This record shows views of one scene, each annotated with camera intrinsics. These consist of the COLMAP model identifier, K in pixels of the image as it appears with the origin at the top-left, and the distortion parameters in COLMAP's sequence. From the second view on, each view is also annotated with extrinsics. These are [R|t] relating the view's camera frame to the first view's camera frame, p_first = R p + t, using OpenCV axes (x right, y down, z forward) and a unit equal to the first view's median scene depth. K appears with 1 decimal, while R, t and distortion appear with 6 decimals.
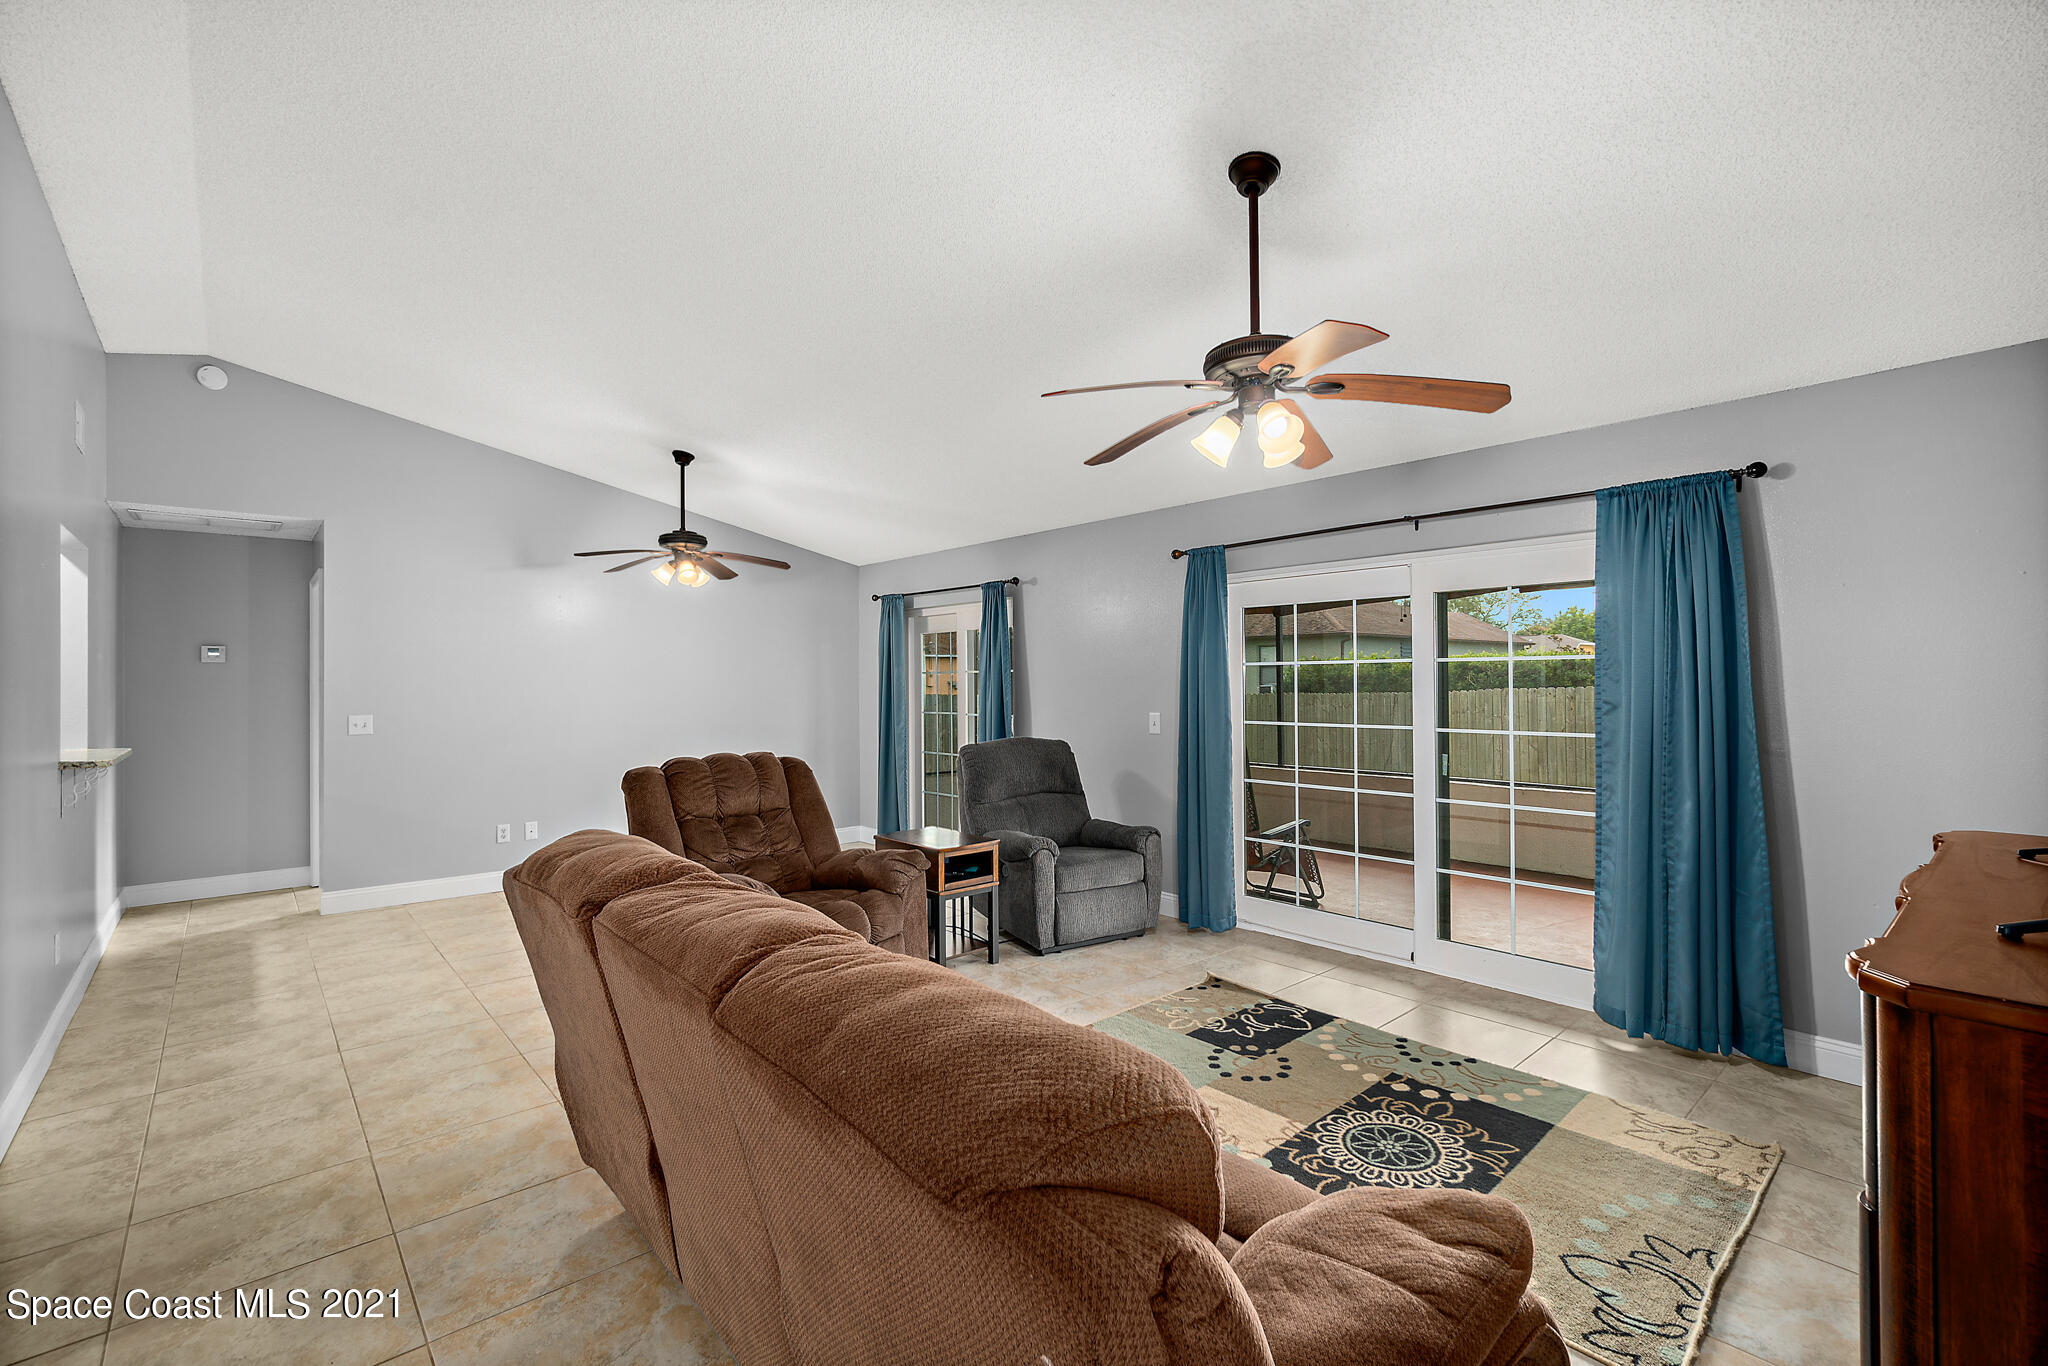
lens RADIAL K [[886.0, 0, 1018.8], [0, 886.0, 676.8], [0, 0, 1]] dist [-0.000538, -0.000175]
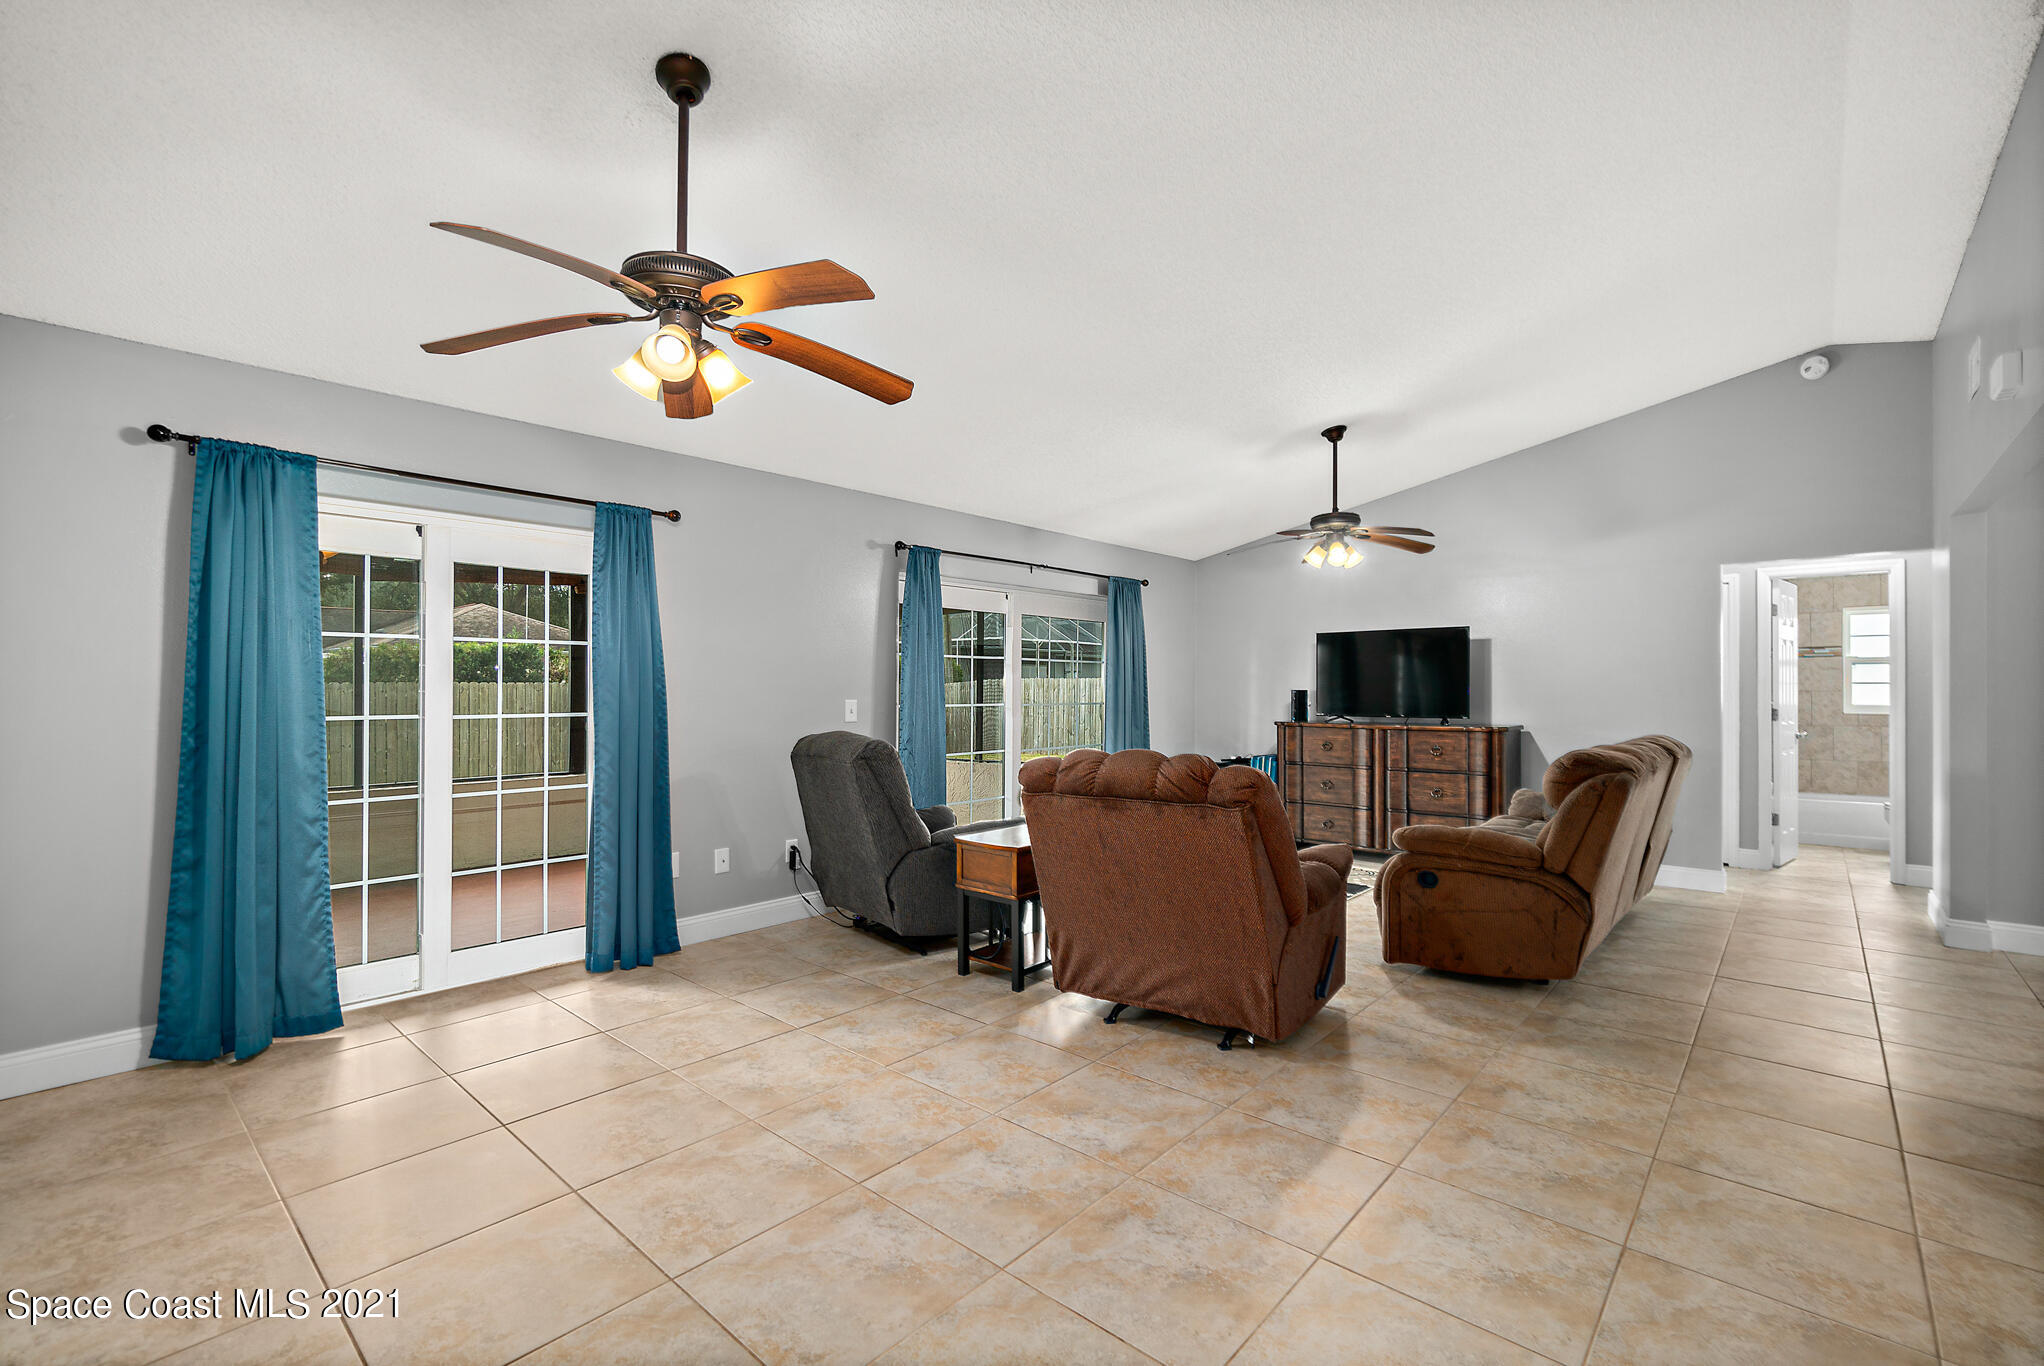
lens RADIAL K [[884.3, 0, 1016.8], [0, 884.3, 676.8], [0, 0, 1]] dist [-0.000538, -0.000175]
pose [[-0.124774, 0.001468, 0.992184, -1.062328], [-0.019030, 0.999811, -0.003873, 0.021923], [-0.992003, -0.019365, -0.124723, 1.203817]]
